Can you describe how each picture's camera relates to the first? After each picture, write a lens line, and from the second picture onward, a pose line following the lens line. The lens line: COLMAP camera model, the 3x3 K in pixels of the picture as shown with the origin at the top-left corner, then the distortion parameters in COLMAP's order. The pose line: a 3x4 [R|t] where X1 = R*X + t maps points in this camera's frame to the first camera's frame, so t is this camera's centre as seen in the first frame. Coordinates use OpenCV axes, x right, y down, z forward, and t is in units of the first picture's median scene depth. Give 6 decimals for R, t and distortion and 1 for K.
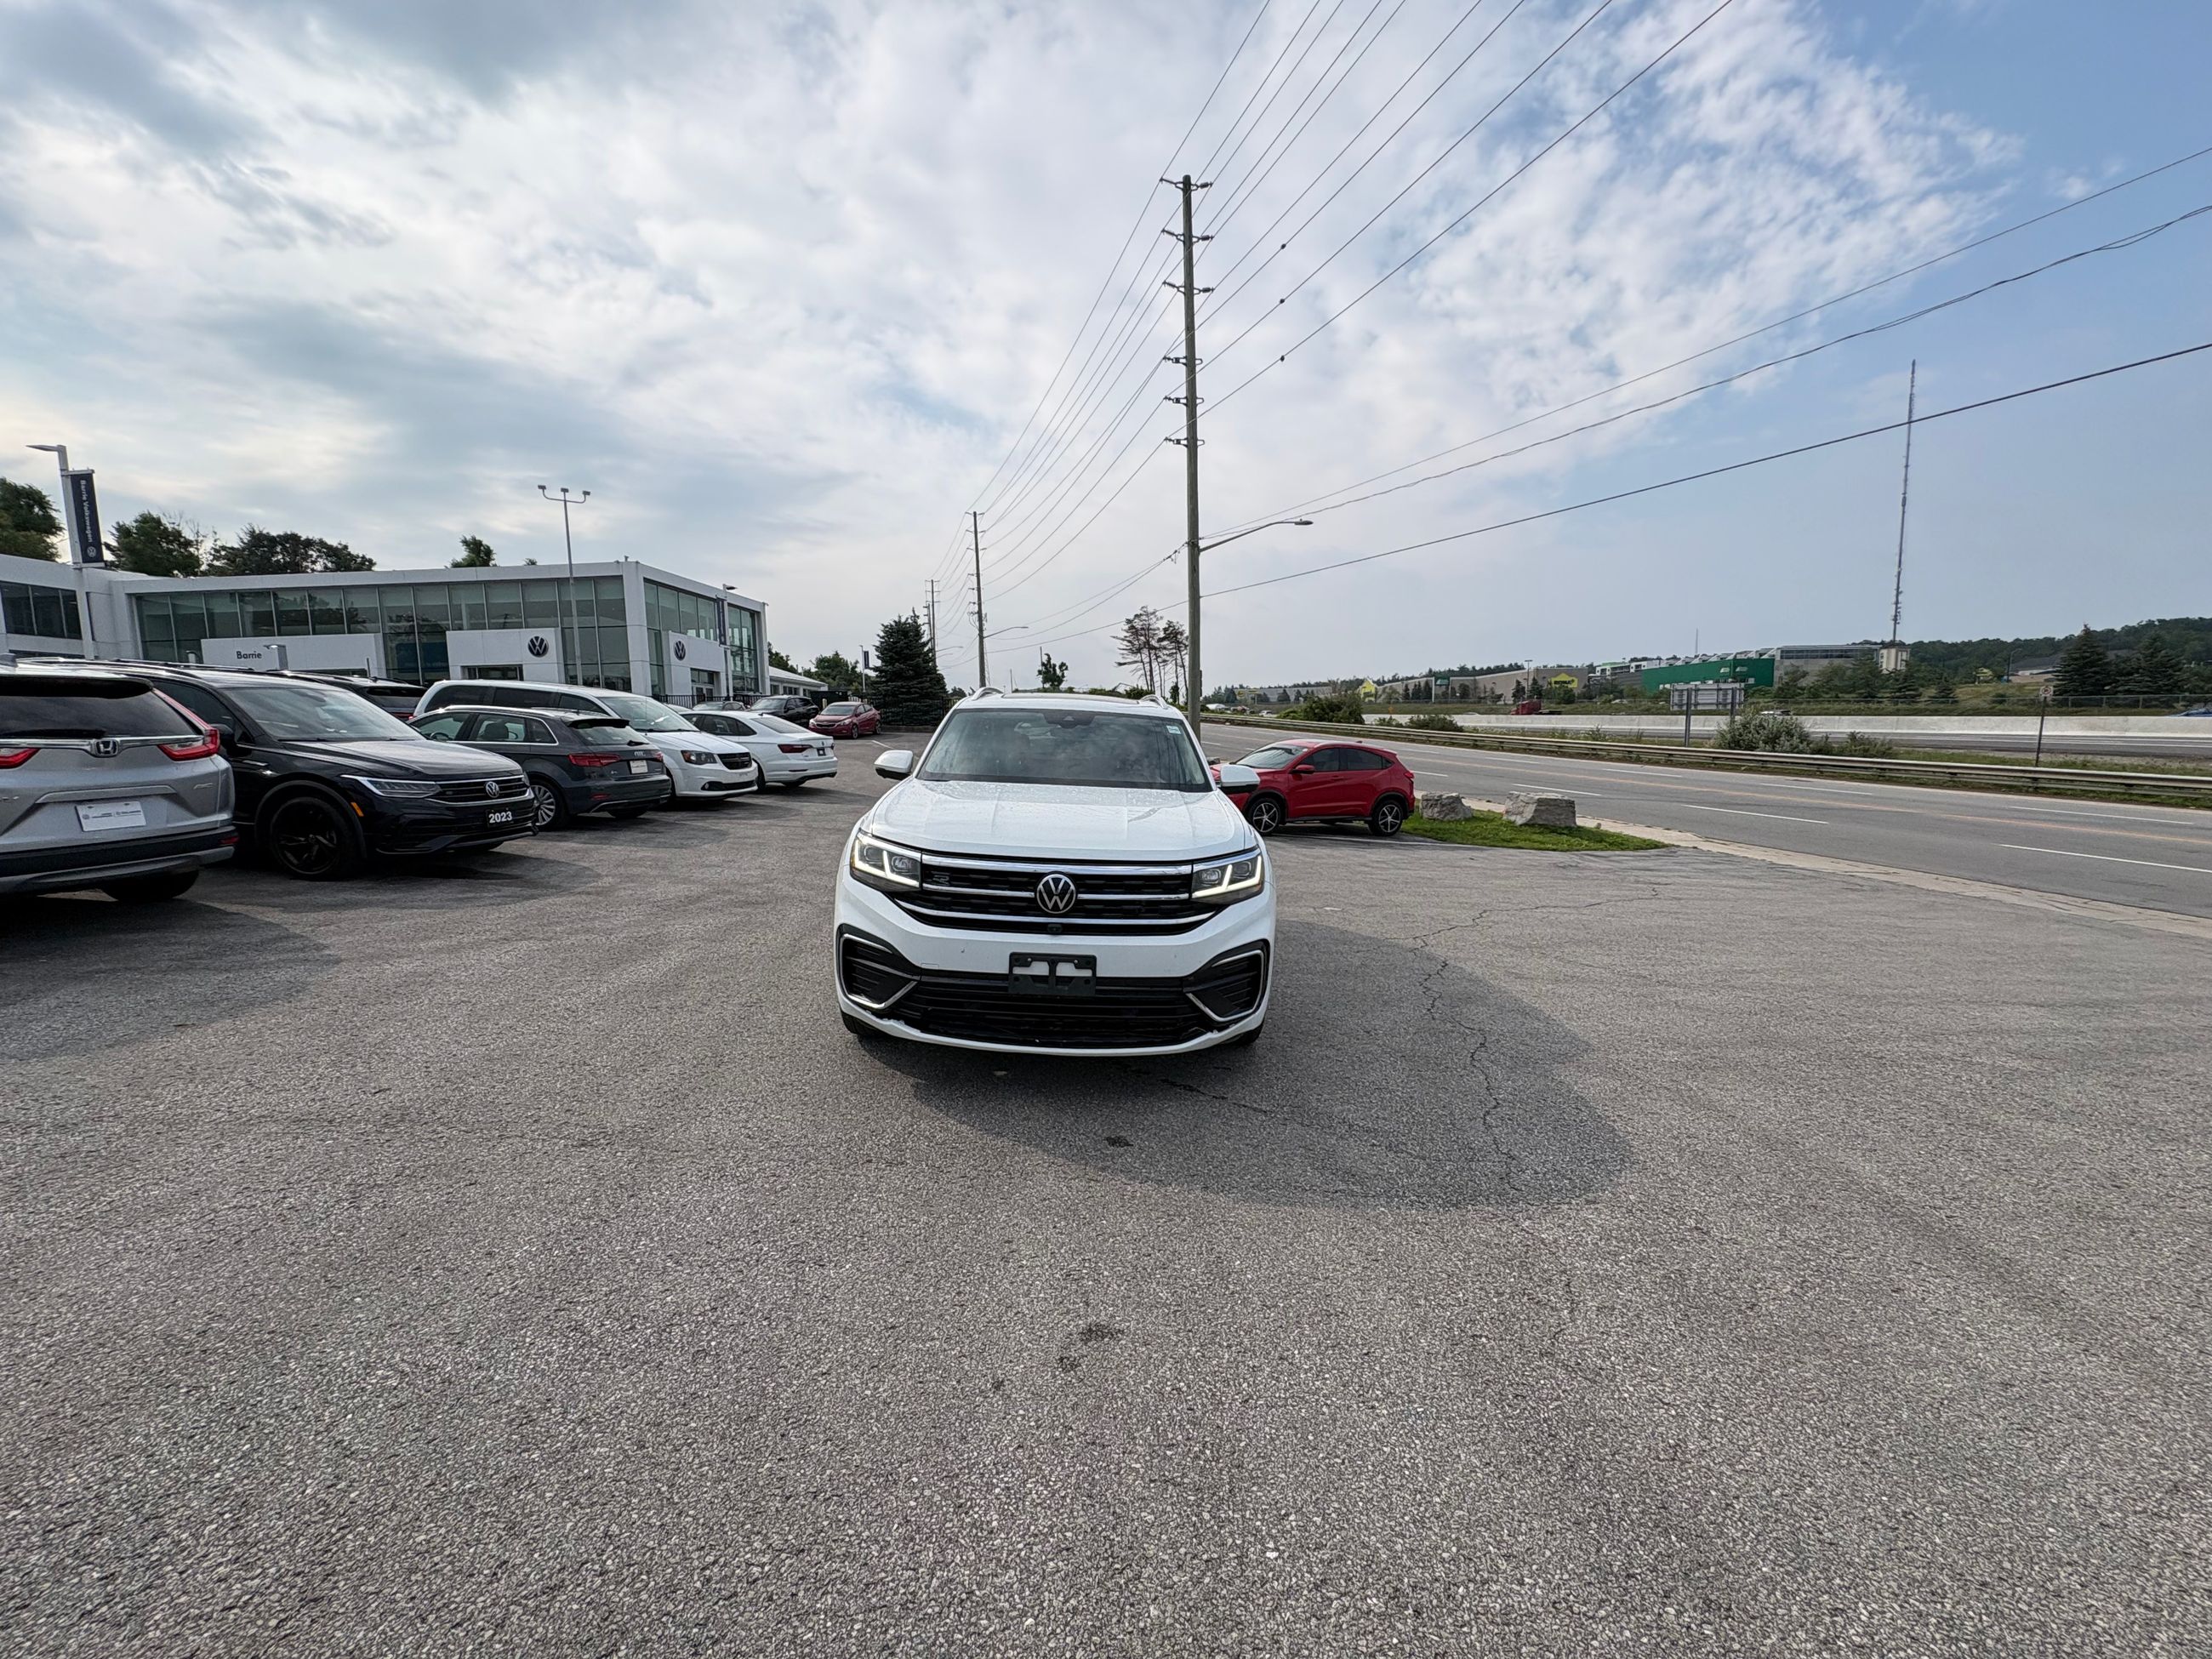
lens RADIAL K [[881.3, 0, 1107.2], [0, 881.3, 815.2], [0, 0, 1]] dist [0.001217, 0.000218]
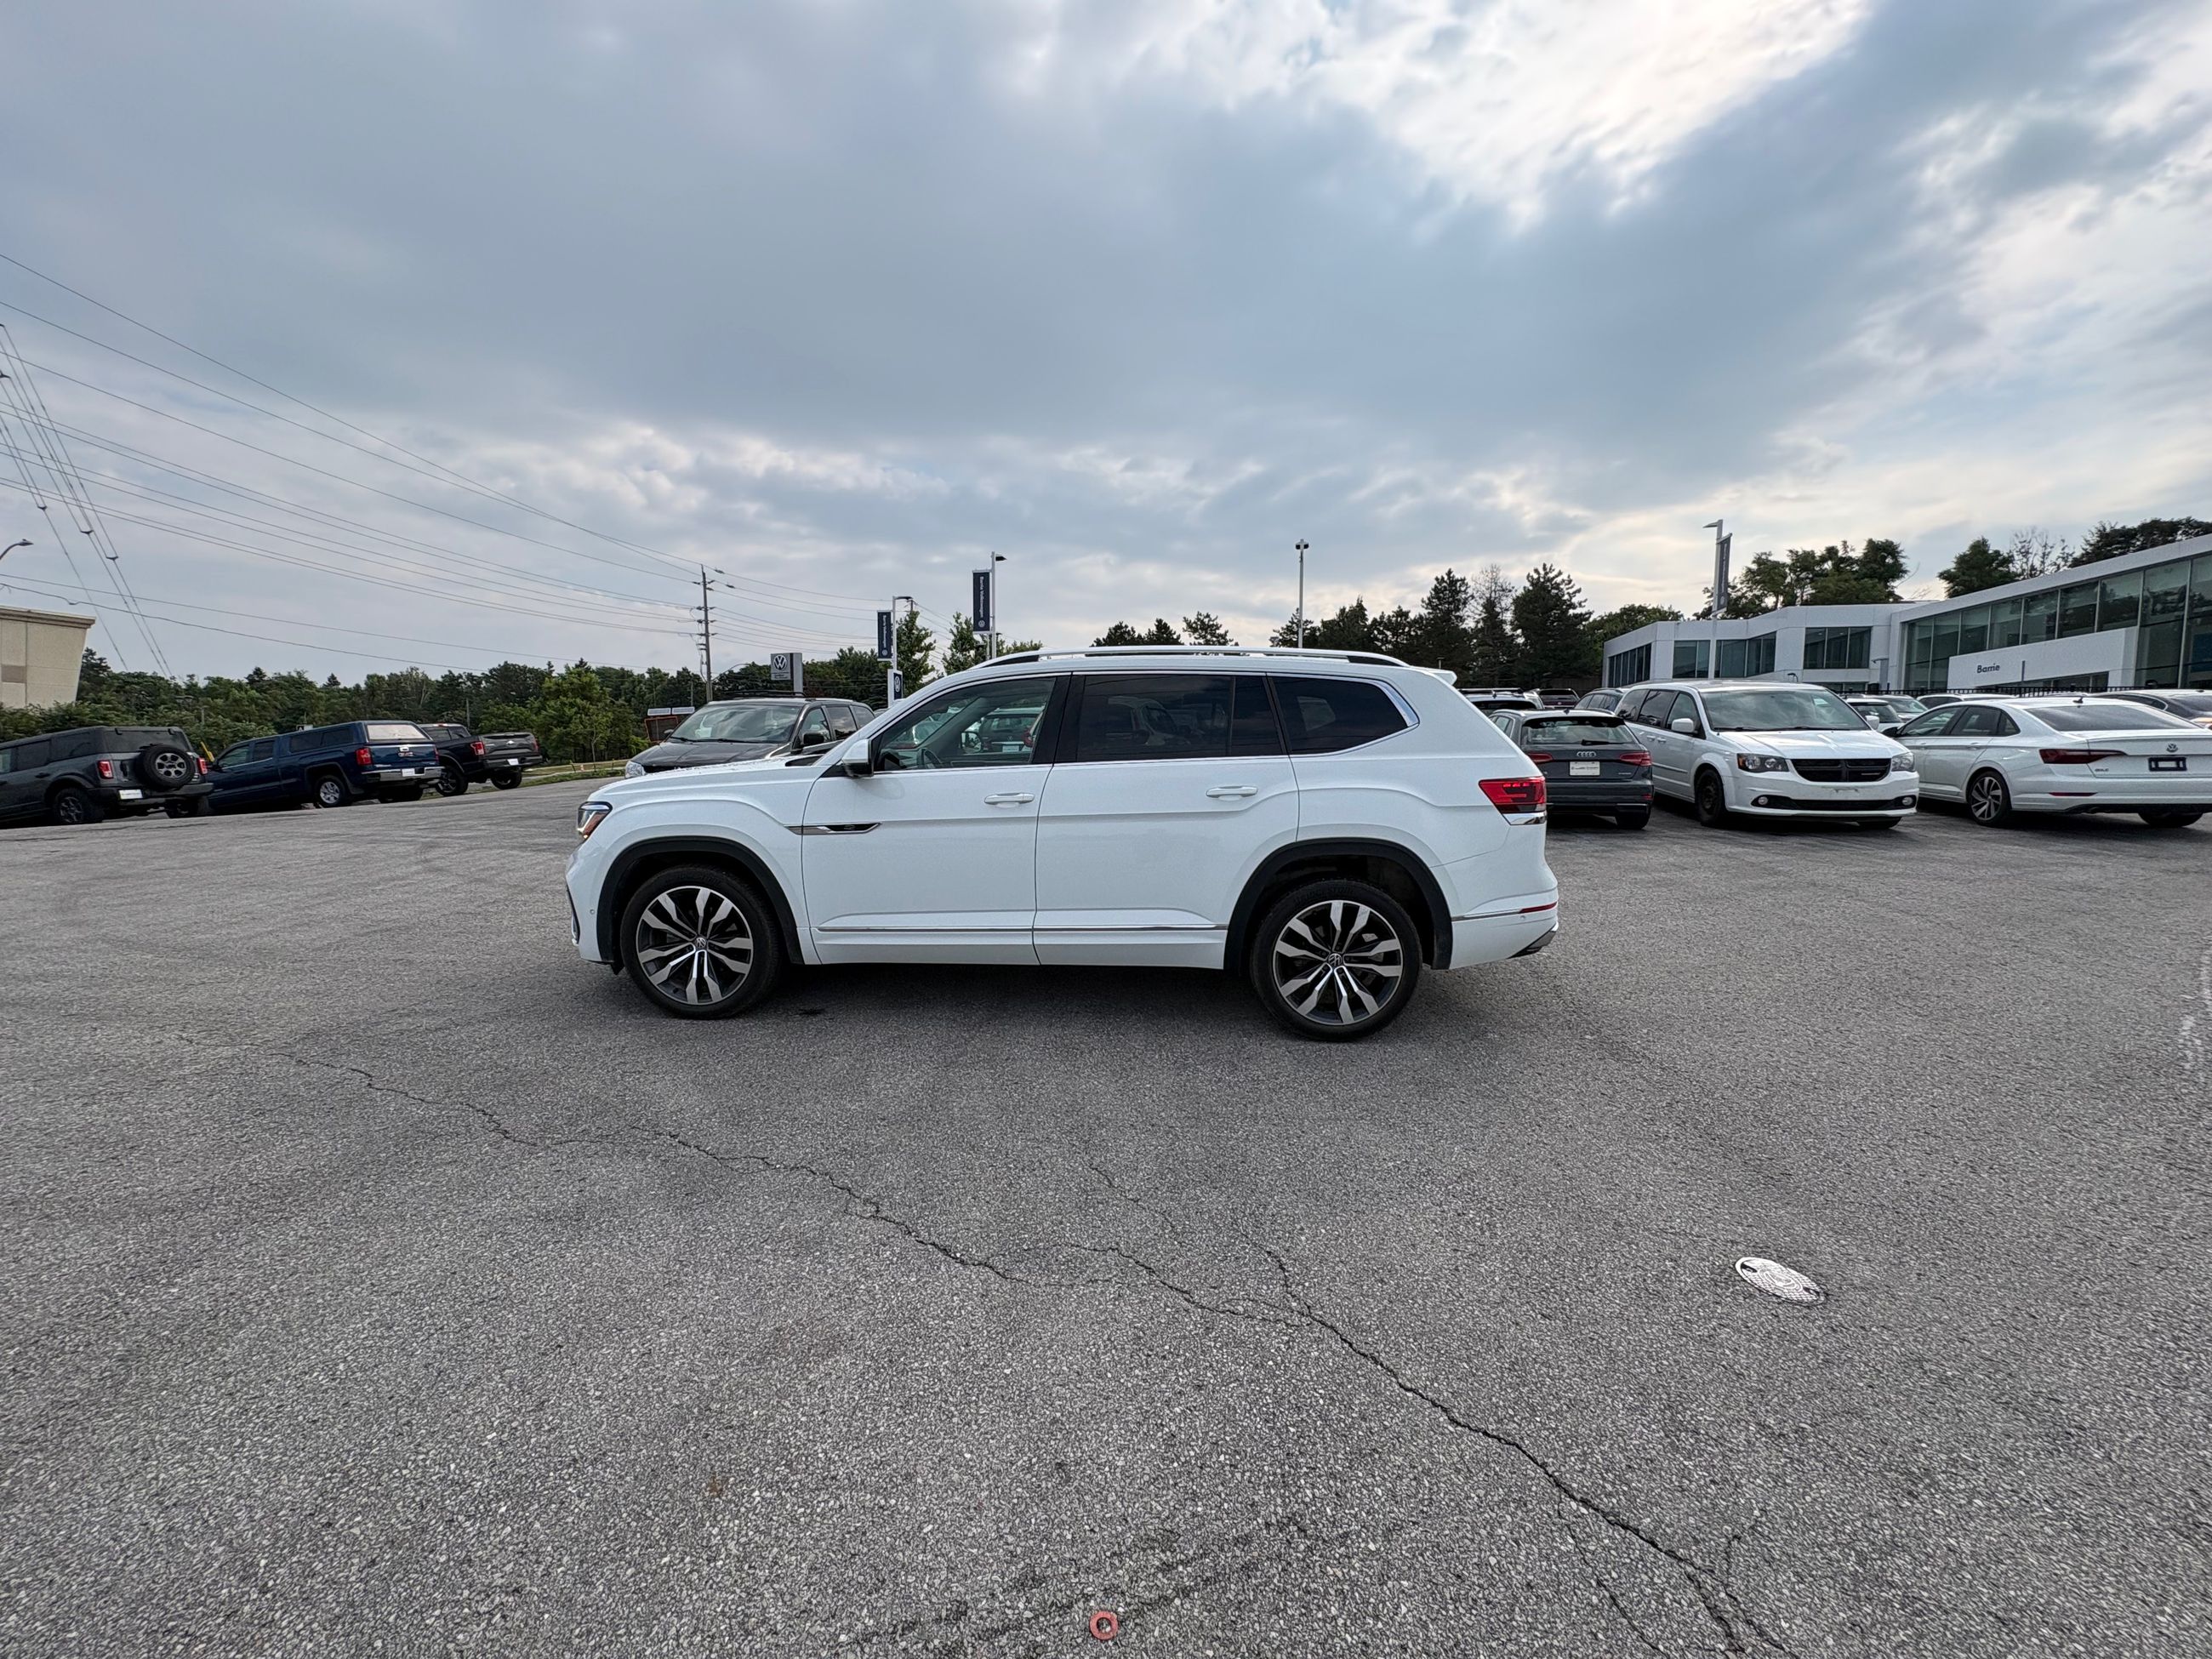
lens RADIAL K [[882.6, 0, 1109.7], [0, 882.6, 782.0], [0, 0, 1]] dist [0.004795, 0.000179]
pose [[-0.096810, 0.035407, -0.994673, 0.276257], [-0.093718, 0.994603, 0.044526, -0.024885], [0.990881, 0.097529, -0.092969, 0.417888]]
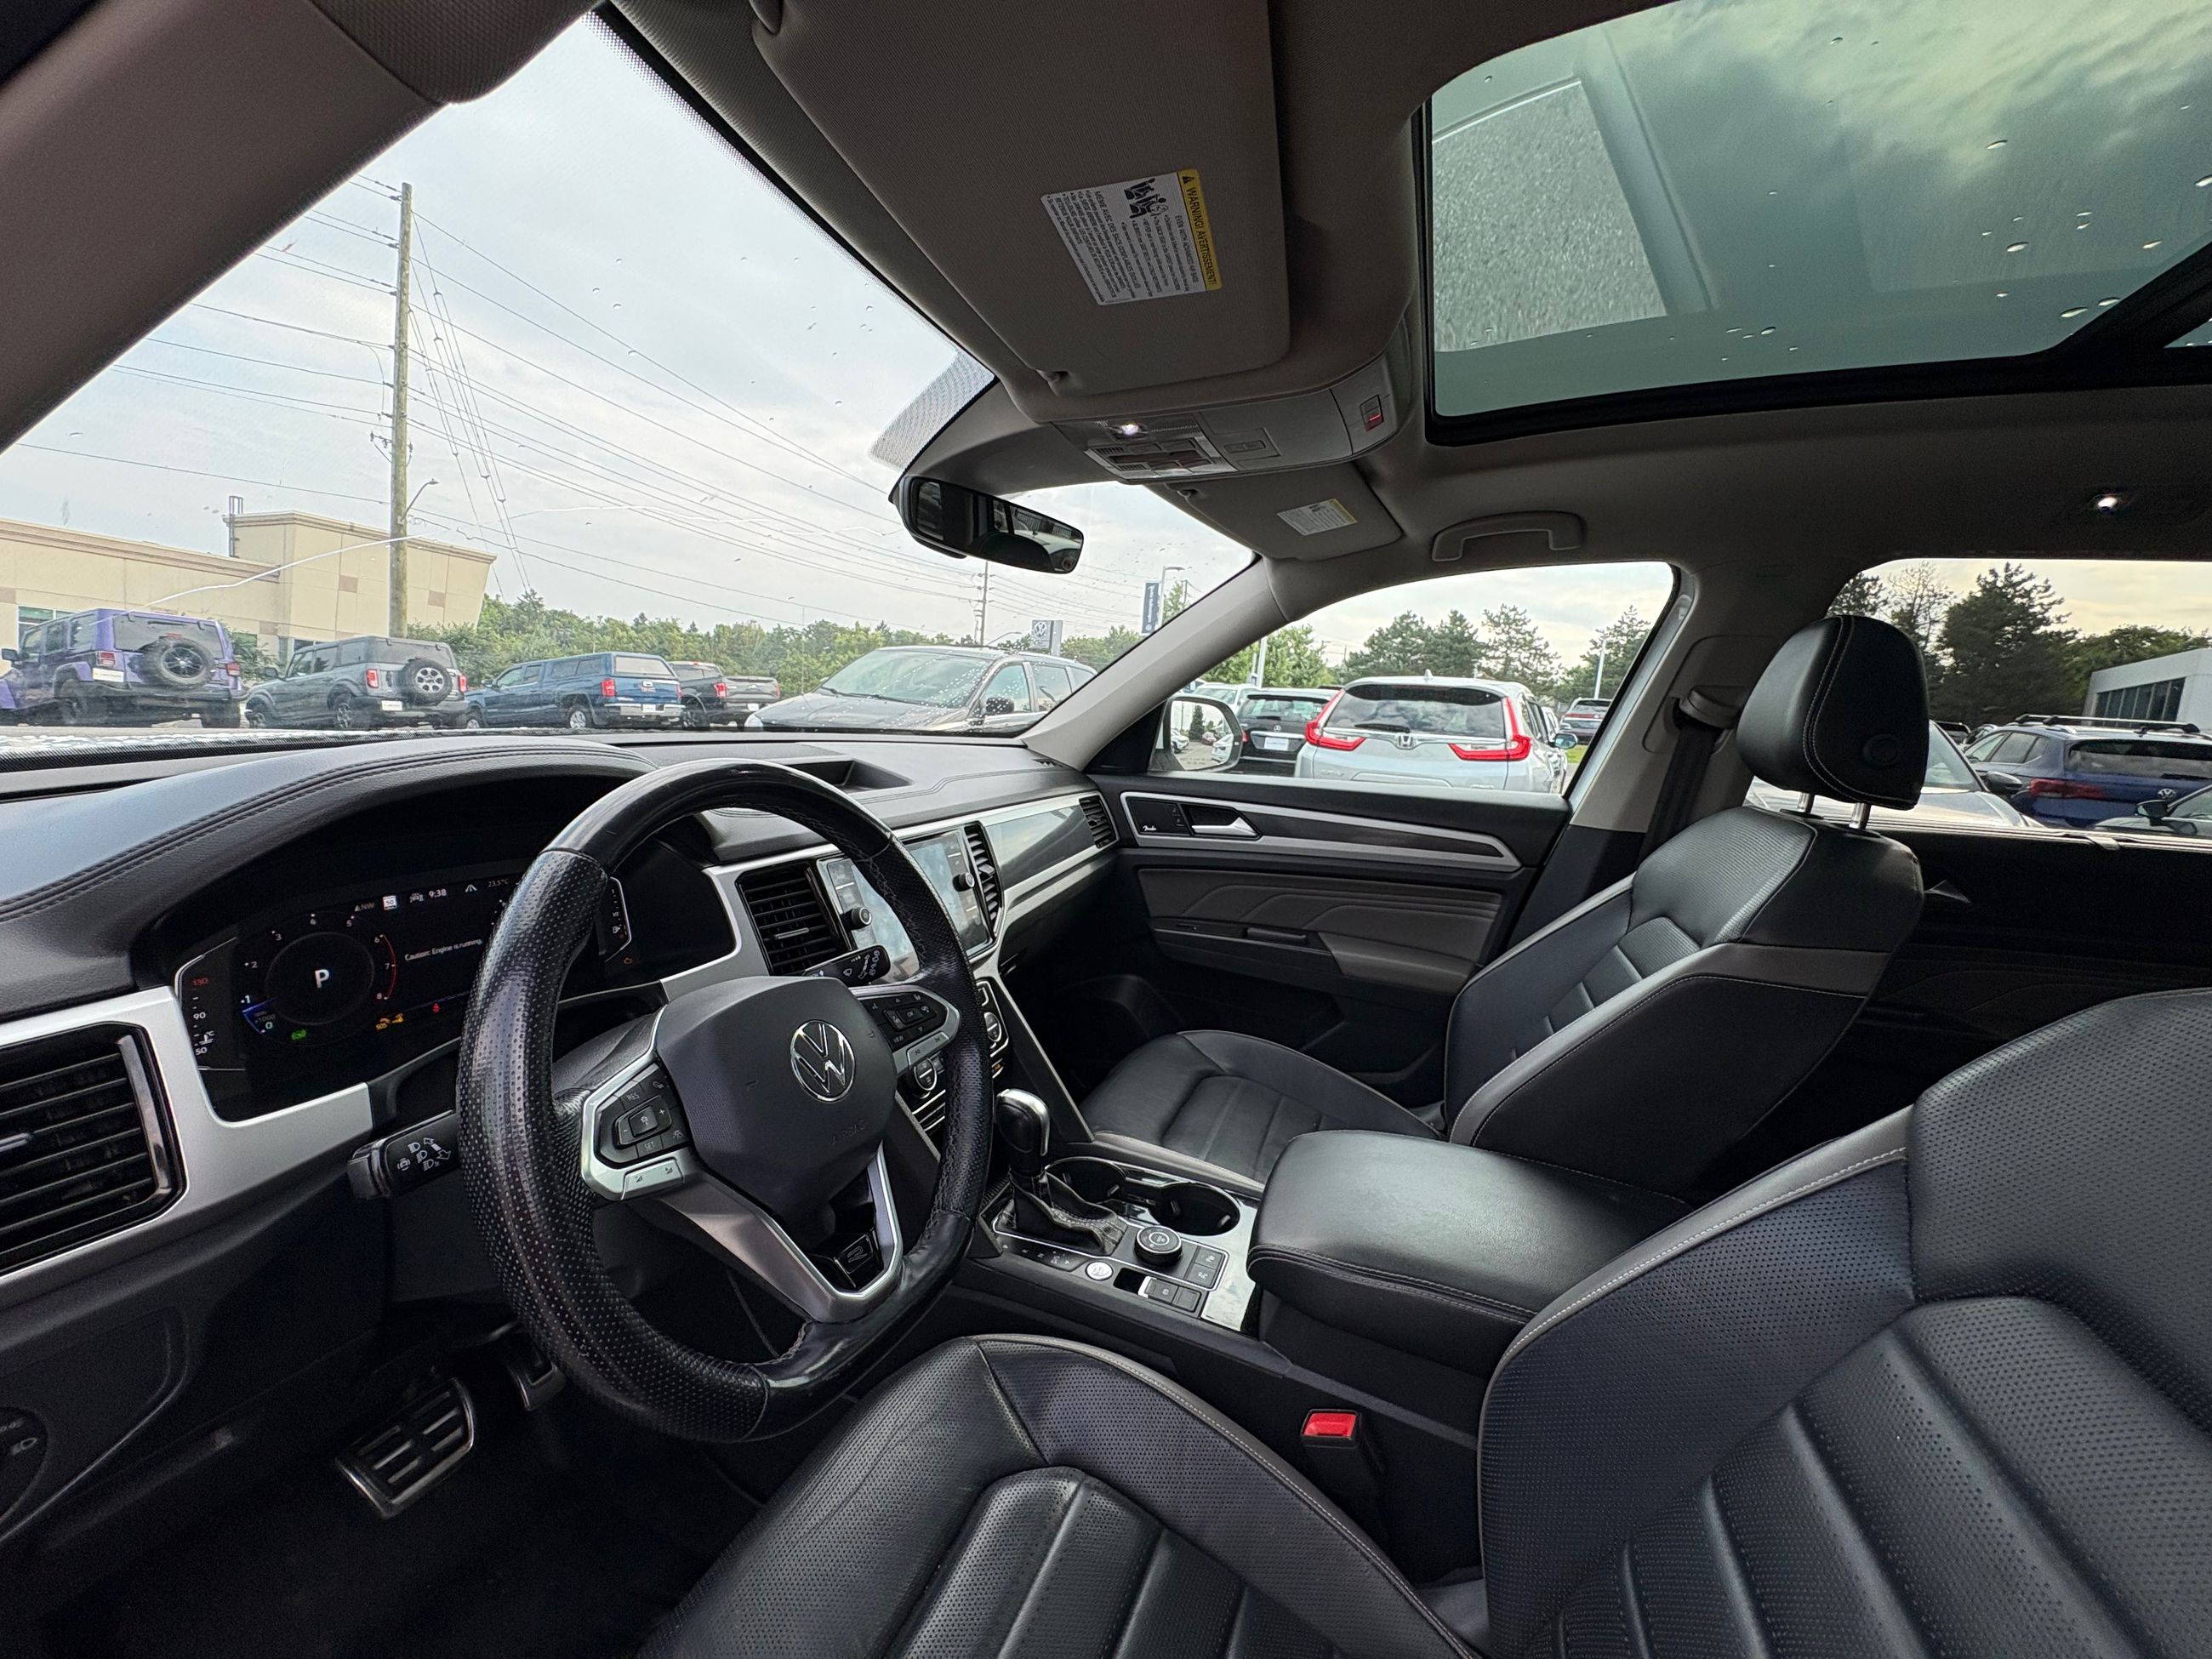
lens RADIAL K [[878.5, 0, 1106.0], [0, 878.5, 829.5], [0, 0, 1]] dist [-0.001061, 0.000158]
pose [[-0.377763, 0.072448, -0.923064, 0.029102], [-0.179984, 0.972172, 0.149961, -0.021578], [0.908241, 0.222786, -0.354211, 0.353062]]
